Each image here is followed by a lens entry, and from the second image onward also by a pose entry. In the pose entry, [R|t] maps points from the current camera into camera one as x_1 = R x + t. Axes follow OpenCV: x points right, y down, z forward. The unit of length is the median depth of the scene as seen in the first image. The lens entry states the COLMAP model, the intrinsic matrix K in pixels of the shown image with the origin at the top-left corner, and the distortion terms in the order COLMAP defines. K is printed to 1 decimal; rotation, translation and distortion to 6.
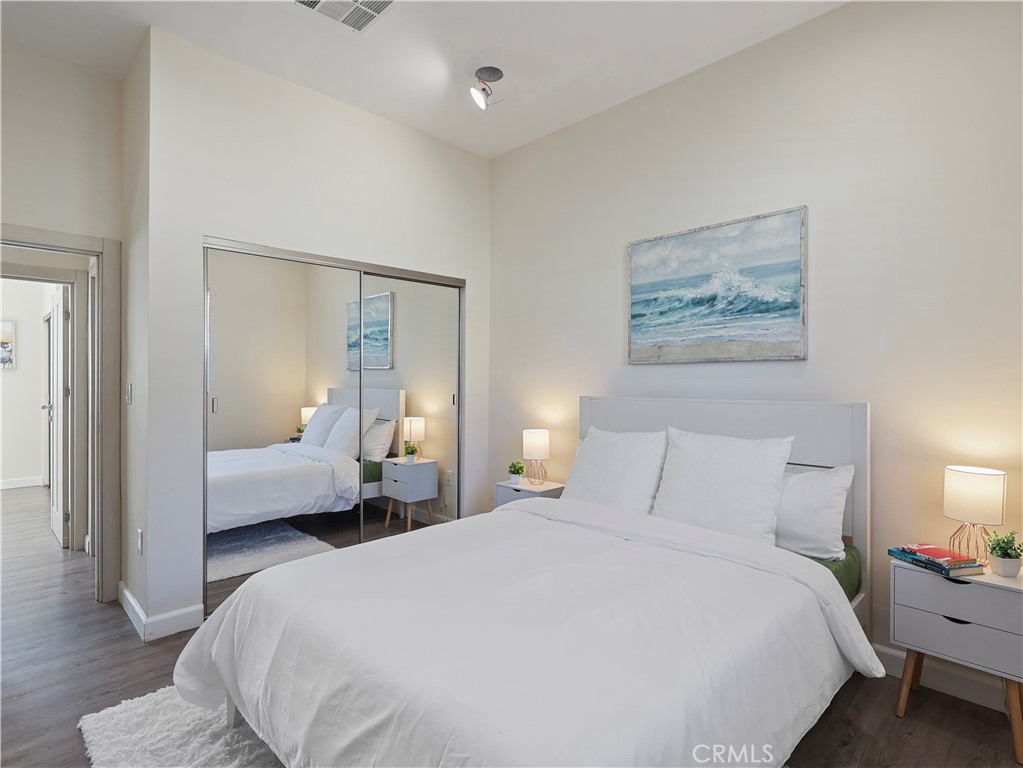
lens RADIAL K [[533.1, 0, 511.1], [0, 533.1, 385.7], [0, 0, 1]] dist [-0.000551, 0.000520]
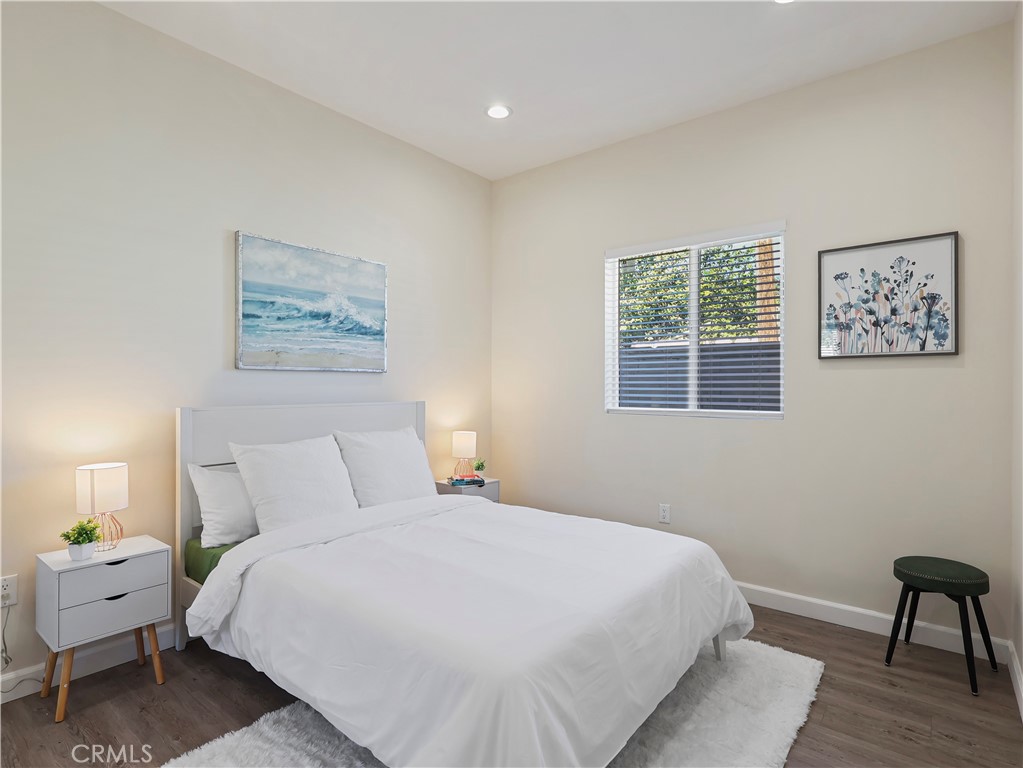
lens RADIAL K [[533.1, 0, 511.1], [0, 533.1, 385.7], [0, 0, 1]] dist [-0.000551, 0.000520]
pose [[-0.107535, -0.010729, 0.994143, -0.775091], [-0.005604, 0.999932, 0.010185, -0.025728], [-0.994186, -0.004476, -0.107588, 0.708923]]
